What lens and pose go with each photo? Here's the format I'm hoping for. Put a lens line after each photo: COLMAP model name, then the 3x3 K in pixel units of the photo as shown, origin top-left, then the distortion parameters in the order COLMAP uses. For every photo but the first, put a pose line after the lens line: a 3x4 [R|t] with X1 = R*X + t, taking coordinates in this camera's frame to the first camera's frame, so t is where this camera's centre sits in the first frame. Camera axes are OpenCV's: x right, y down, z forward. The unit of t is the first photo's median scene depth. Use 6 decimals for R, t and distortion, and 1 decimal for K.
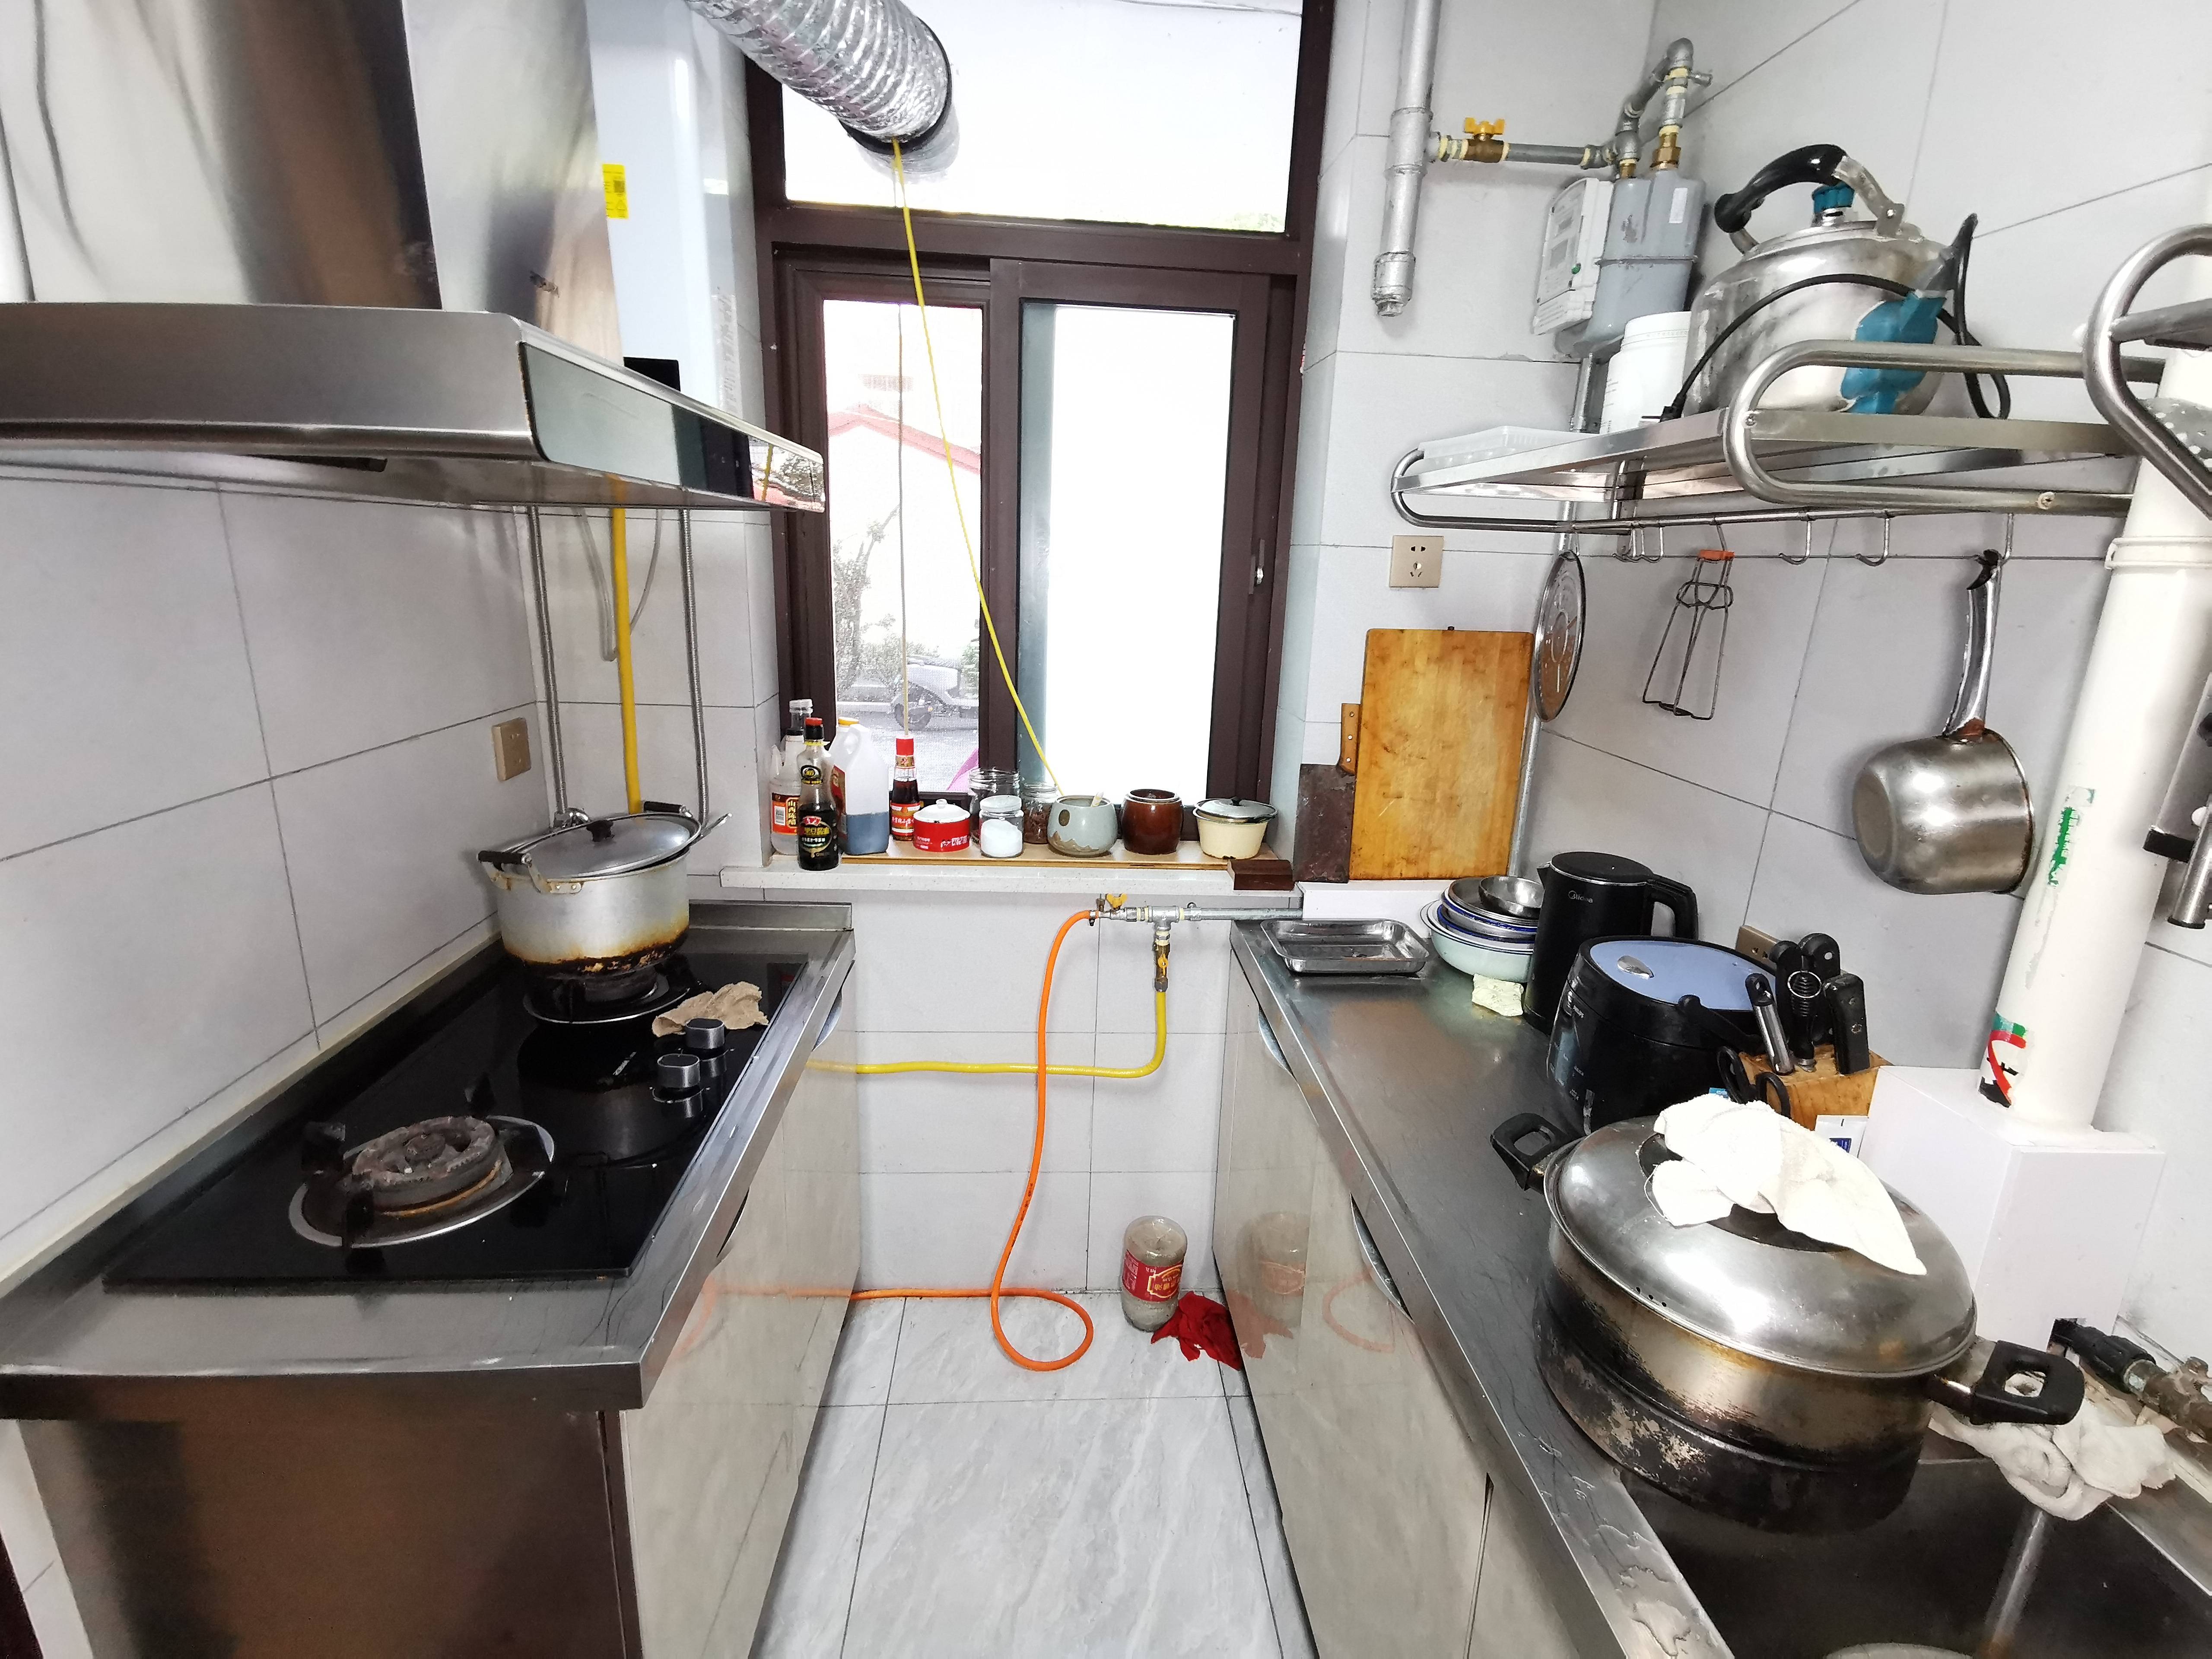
lens RADIAL K [[1016.5, 0, 1105.8], [0, 1016.5, 828.5], [0, 0, 1]] dist [0.004930, 0.001565]
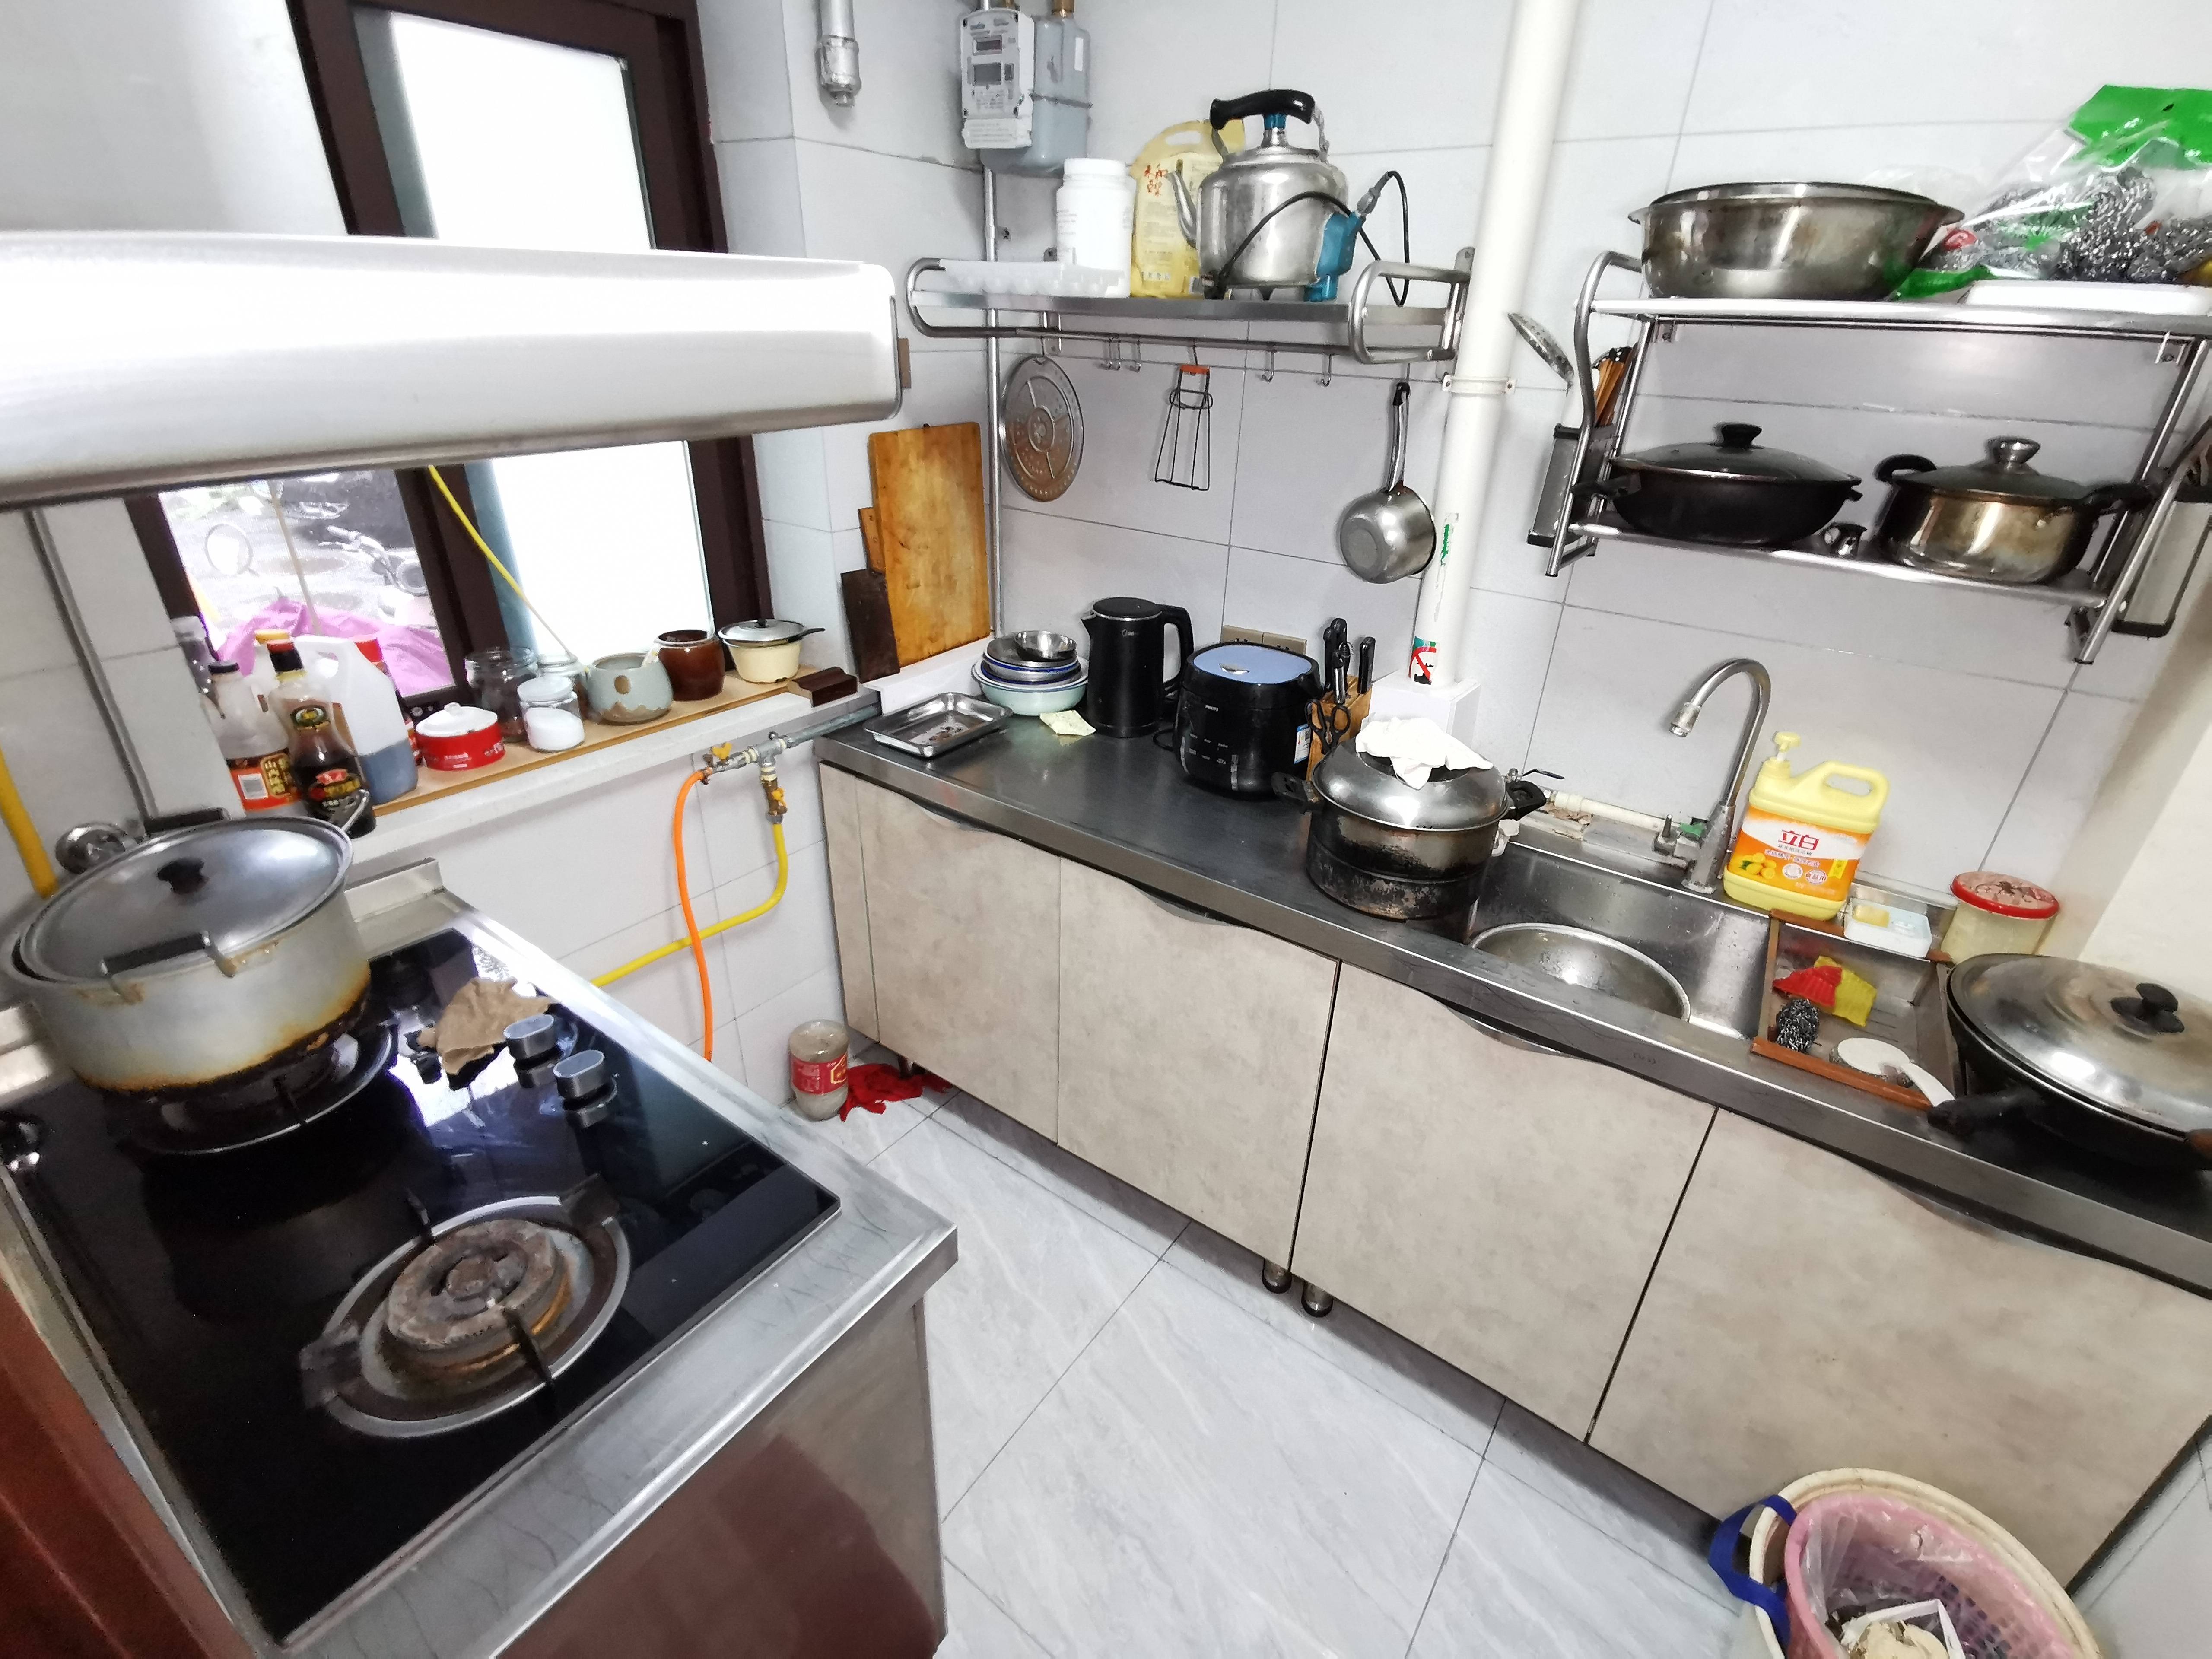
lens RADIAL K [[1016.5, 0, 1113.8], [0, 1016.5, 830.0], [0, 0, 1]] dist [0.004930, 0.001565]
pose [[0.635066, -0.366980, 0.679719, -0.444719], [0.192528, 0.927371, 0.320806, -0.100619], [-0.748080, -0.072868, 0.659595, 0.071905]]
